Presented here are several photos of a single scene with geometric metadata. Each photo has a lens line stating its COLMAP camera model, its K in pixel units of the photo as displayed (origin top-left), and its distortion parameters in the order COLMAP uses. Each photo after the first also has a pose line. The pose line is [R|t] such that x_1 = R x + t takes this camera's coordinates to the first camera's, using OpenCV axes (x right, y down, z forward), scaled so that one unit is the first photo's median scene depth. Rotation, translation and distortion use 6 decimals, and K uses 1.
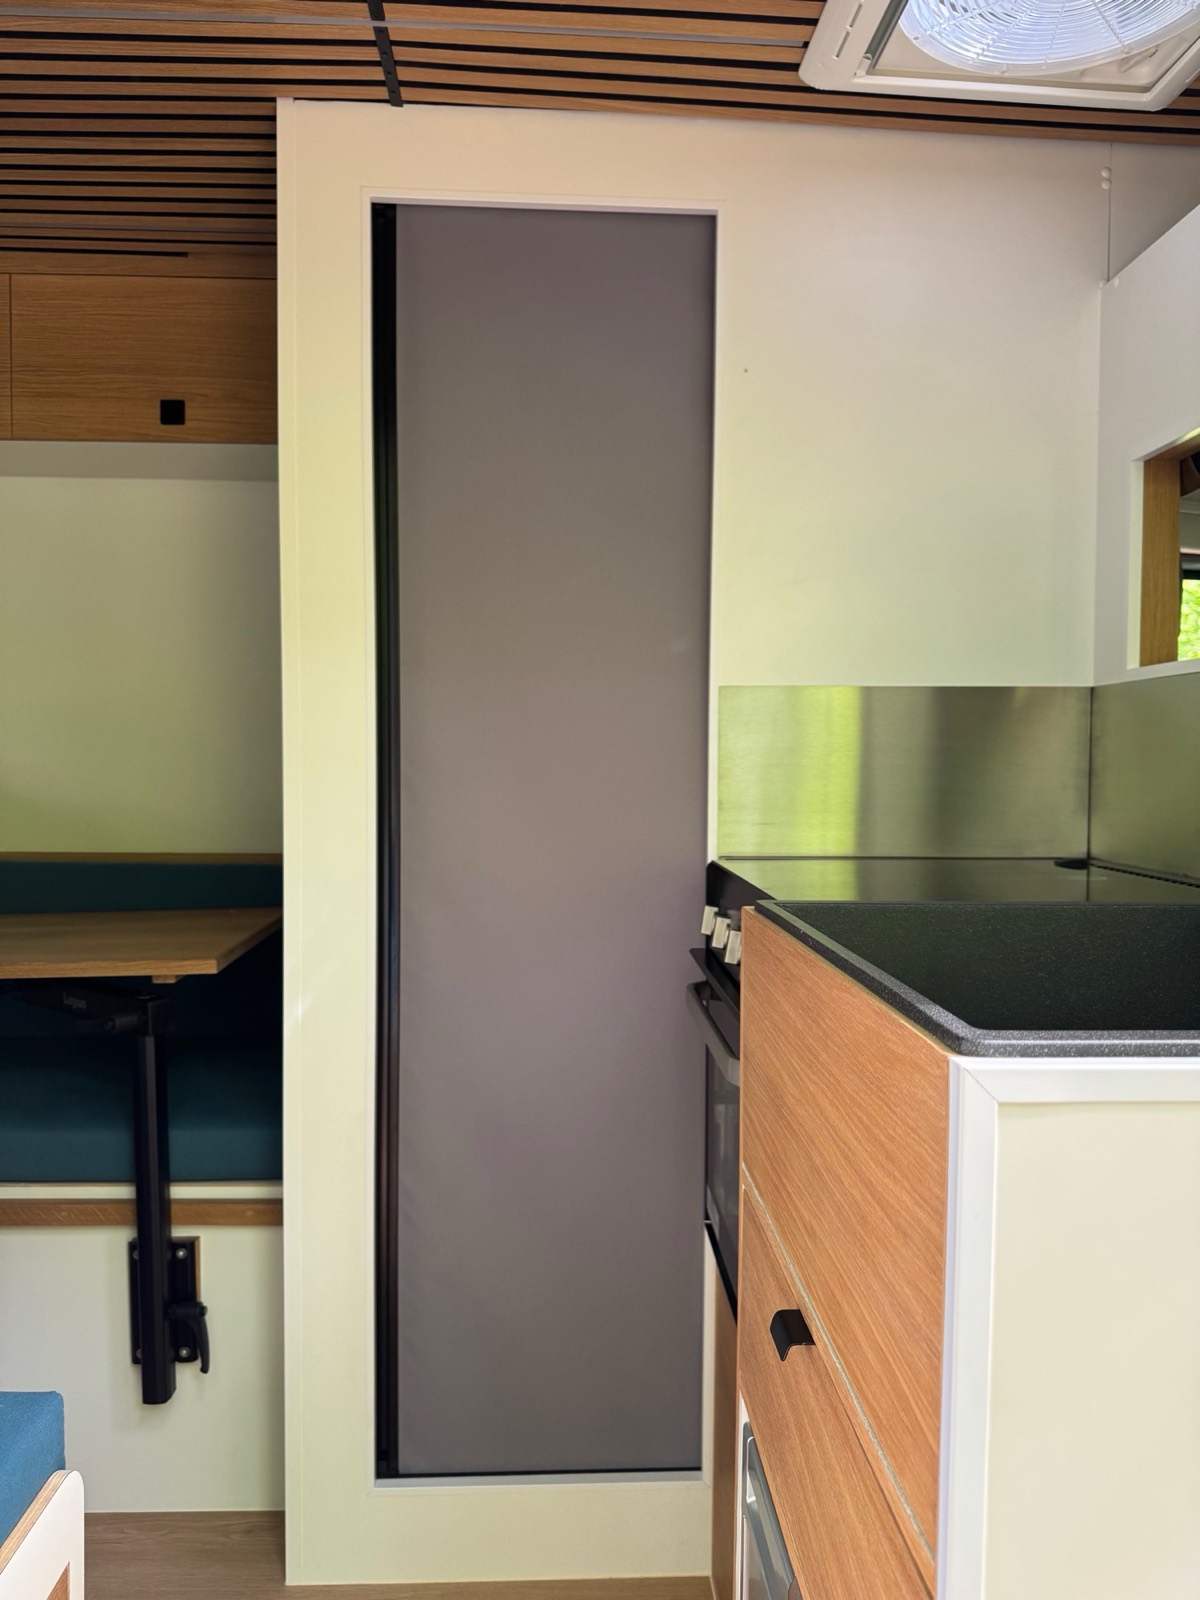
lens RADIAL K [[1138.2, 0, 614.5], [0, 1138.2, 793.5], [0, 0, 1]] dist [0.019930, -0.034735]
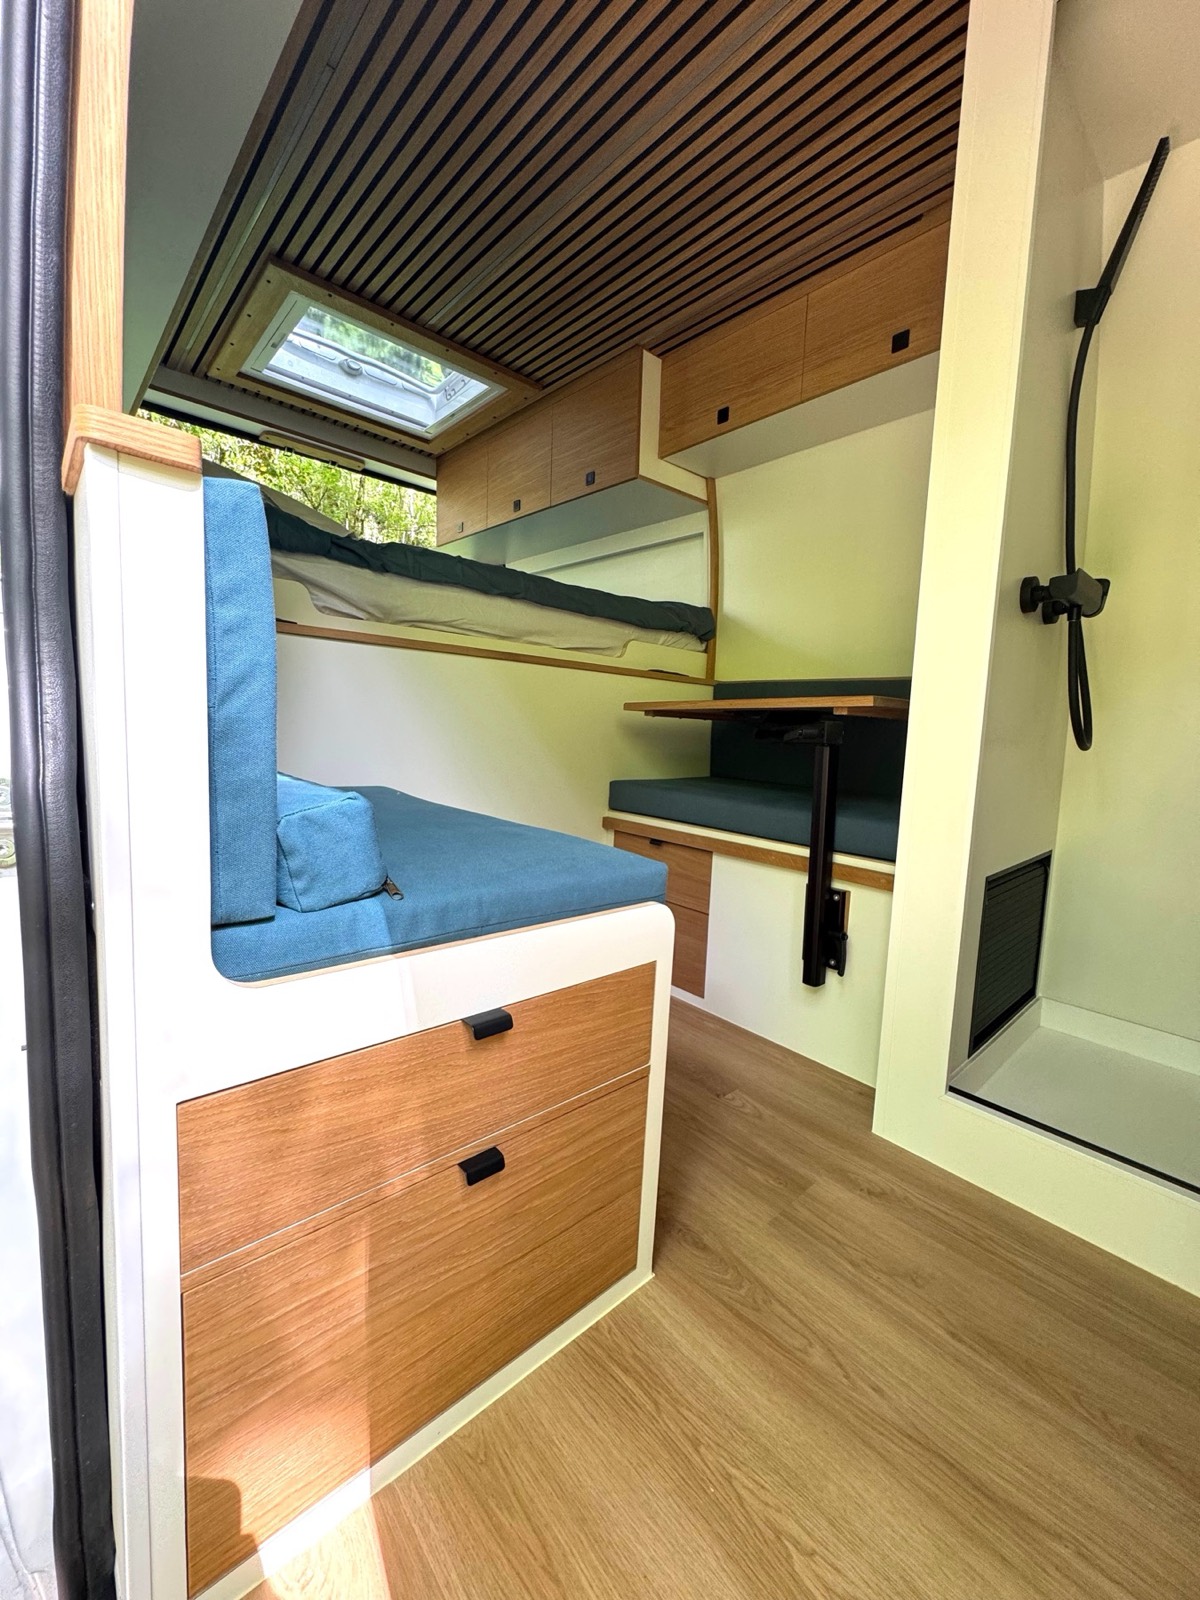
lens RADIAL K [[640.8, 0, 603.0], [0, 640.8, 801.1], [0, 0, 1]] dist [0.002307, -0.000796]
pose [[0.634249, 0.106924, -0.765699, 0.069427], [-0.066716, 0.994265, 0.083579, 0.239241], [0.770245, -0.001926, 0.637745, 0.228555]]
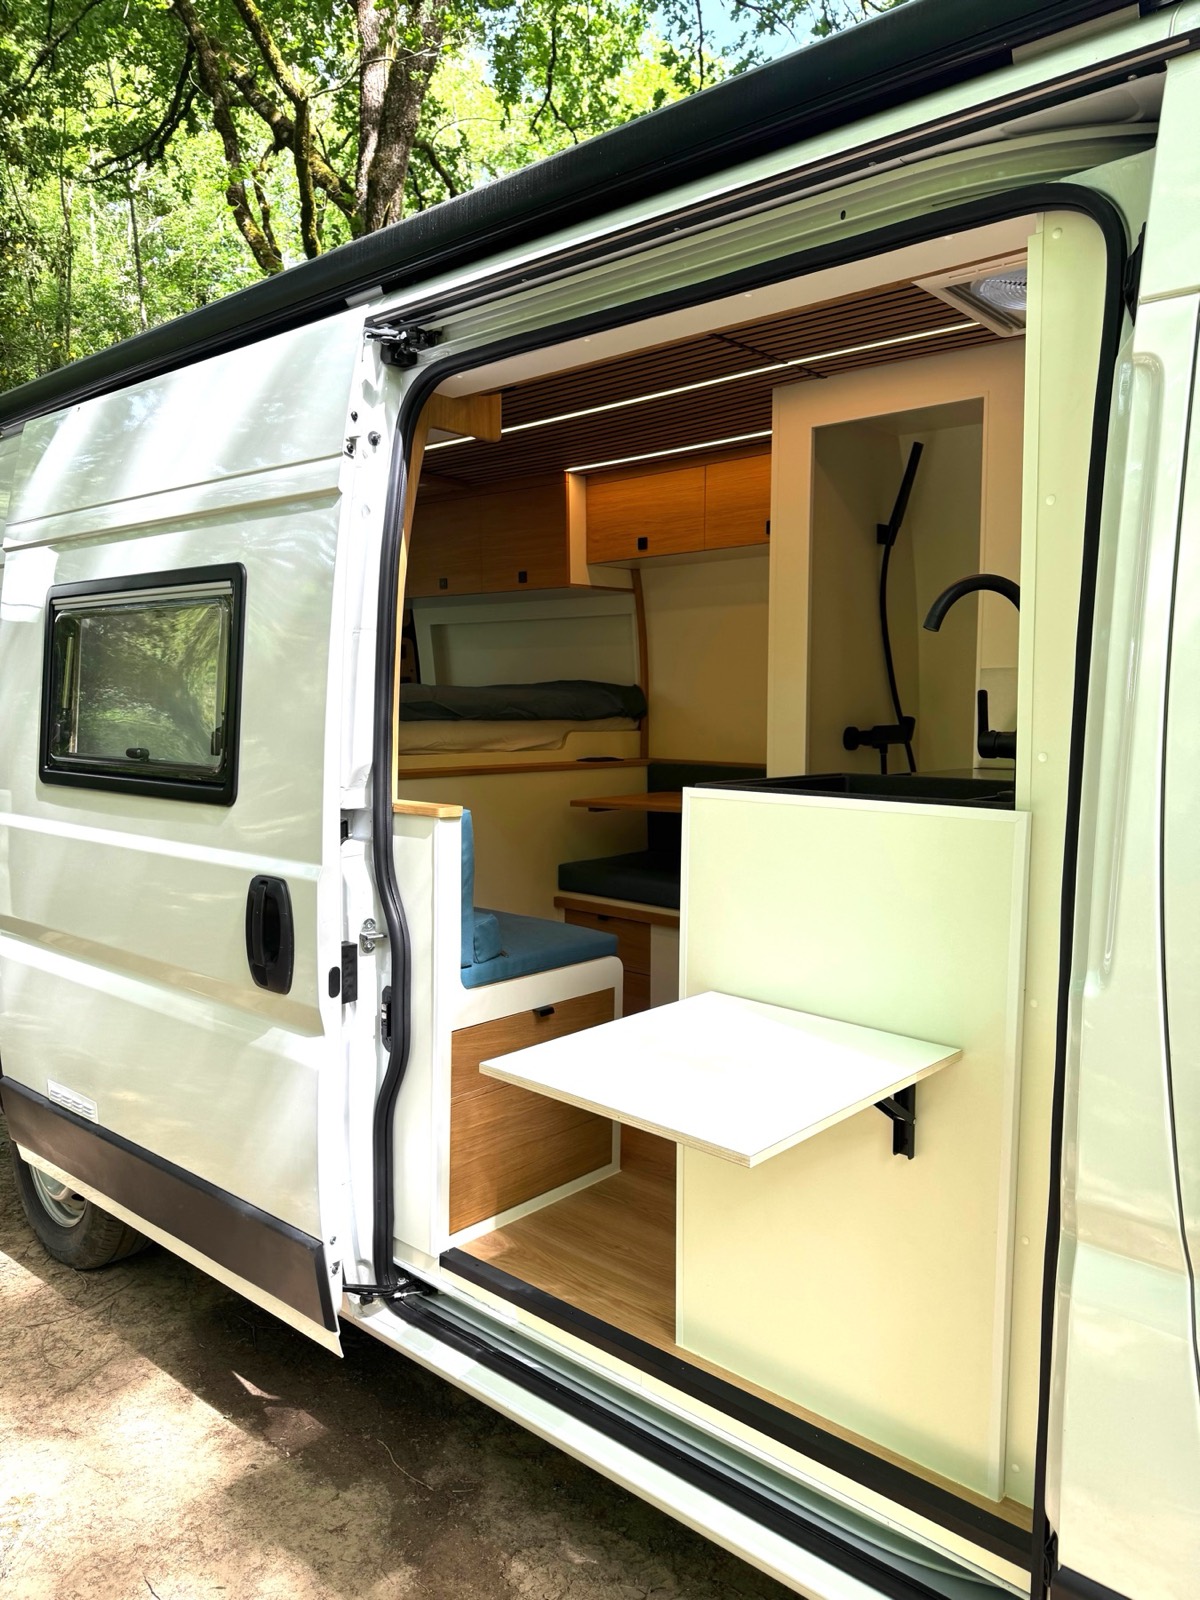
lens RADIAL K [[1138.2, 0, 596.7], [0, 1138.2, 802.4], [0, 0, 1]] dist [0.019930, -0.034735]
pose [[0.713124, 0.060093, -0.698458, 0.917177], [-0.027777, 0.997959, 0.057501, 0.020000], [0.700488, -0.021604, 0.713337, -0.689939]]
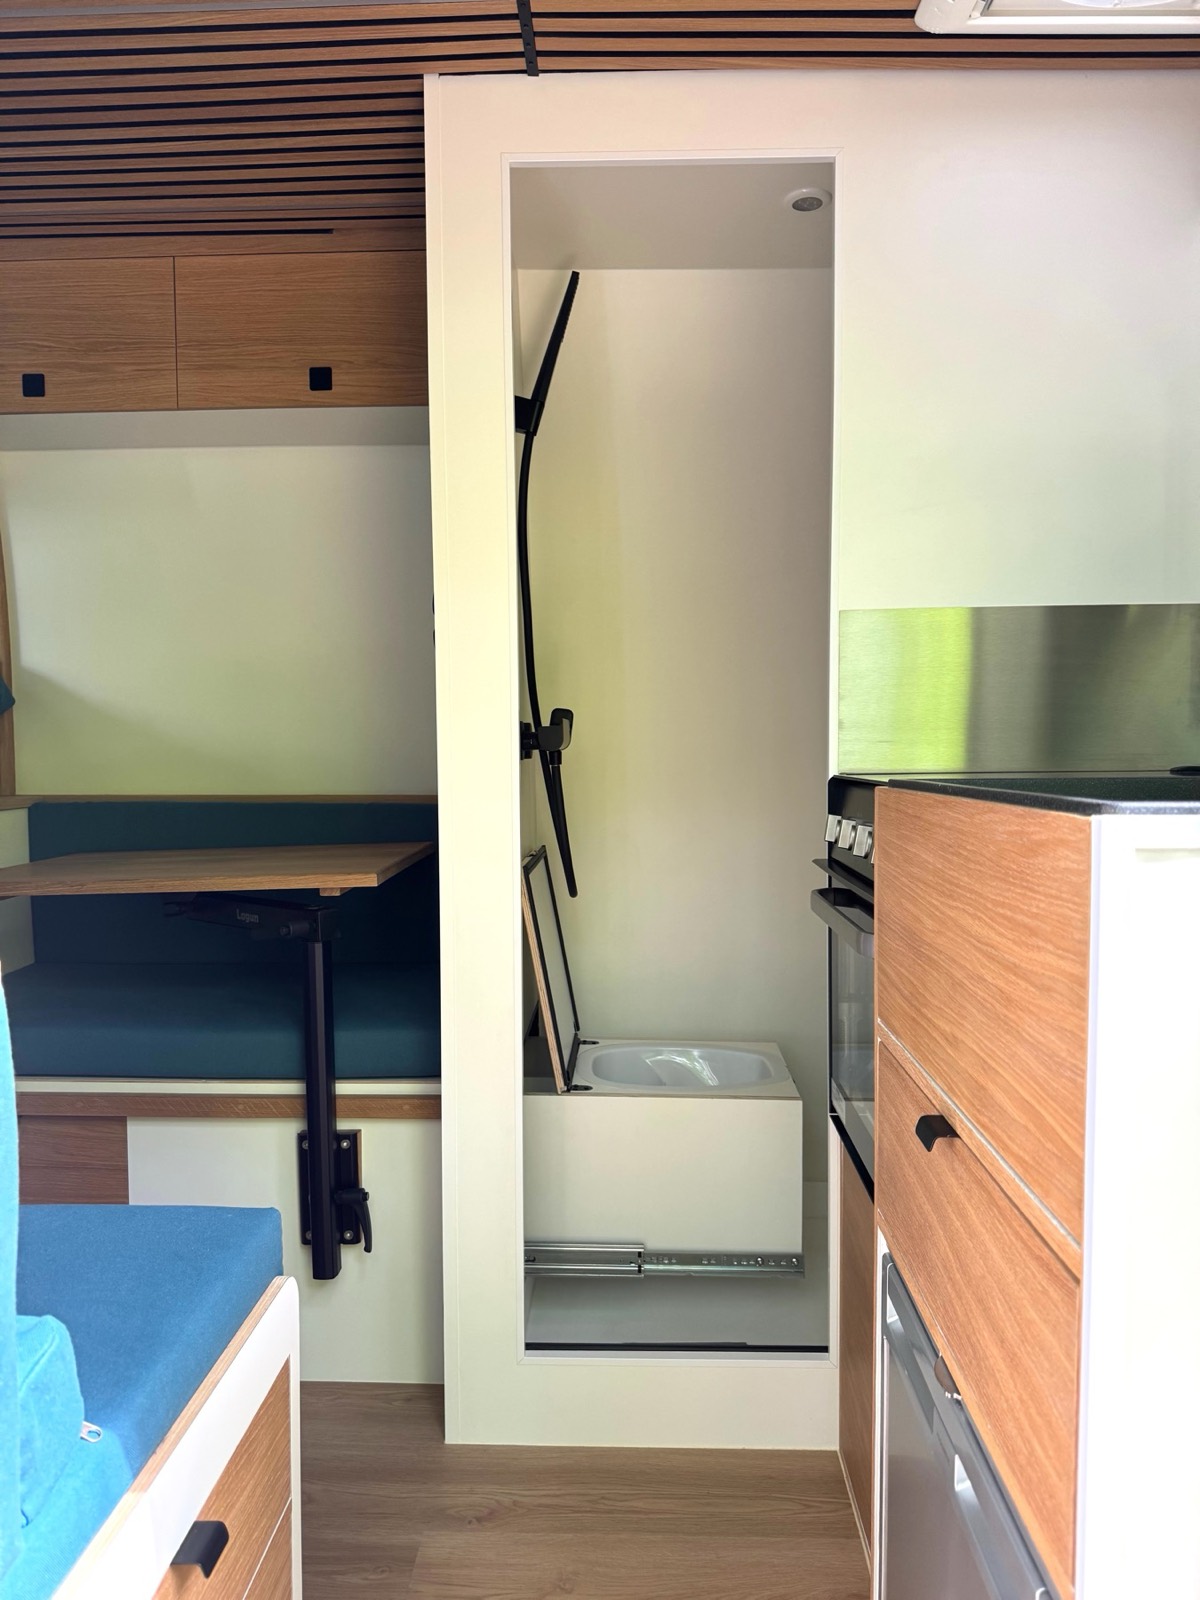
lens RADIAL K [[1138.2, 0, 609.8], [0, 1138.2, 800.2], [0, 0, 1]] dist [0.019930, -0.034735]
pose [[0.996657, -0.010397, -0.081038, -0.036543], [0.011381, 0.999867, 0.011681, 0.066801], [0.080906, -0.012564, 0.996643, -0.073699]]
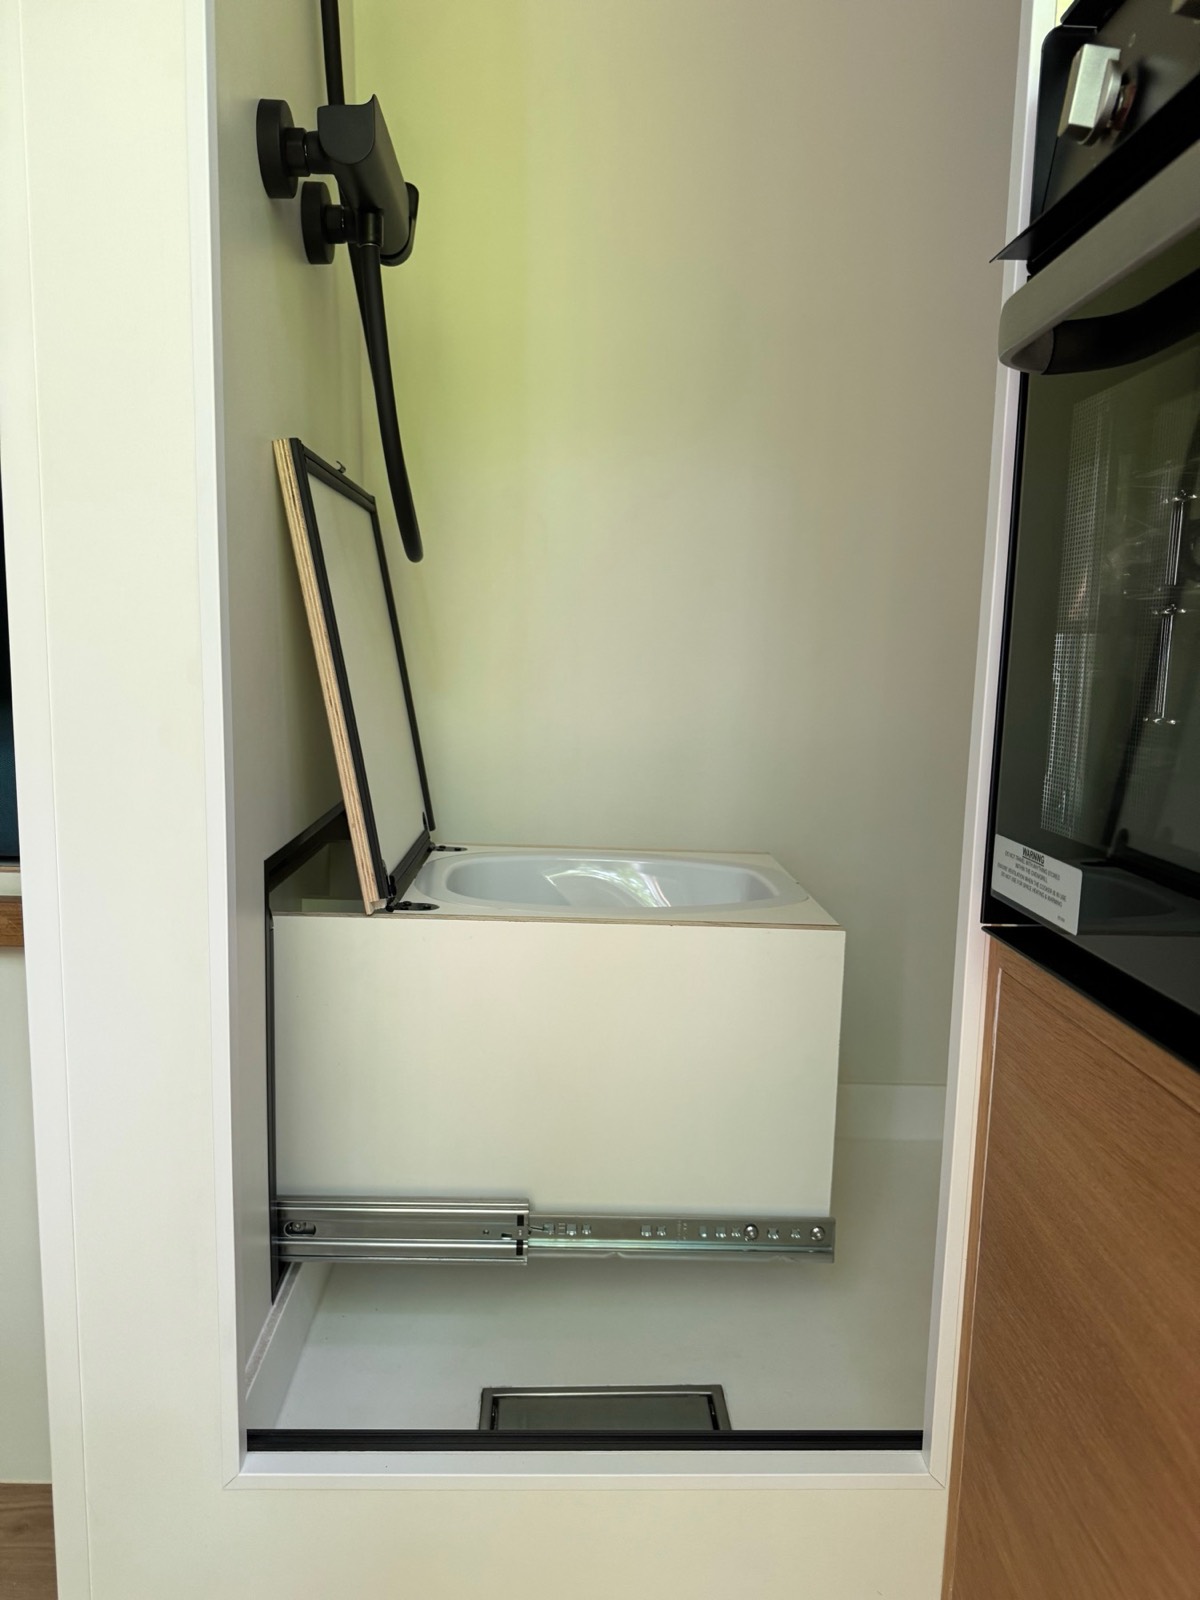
lens RADIAL K [[1138.2, 0, 623.2], [0, 1138.2, 812.6], [0, 0, 1]] dist [0.019930, -0.034735]
pose [[0.999776, 0.020833, 0.003835, -0.060040], [-0.021118, 0.994432, 0.103238, 0.285438], [-0.001663, -0.103296, 0.994649, 0.560536]]
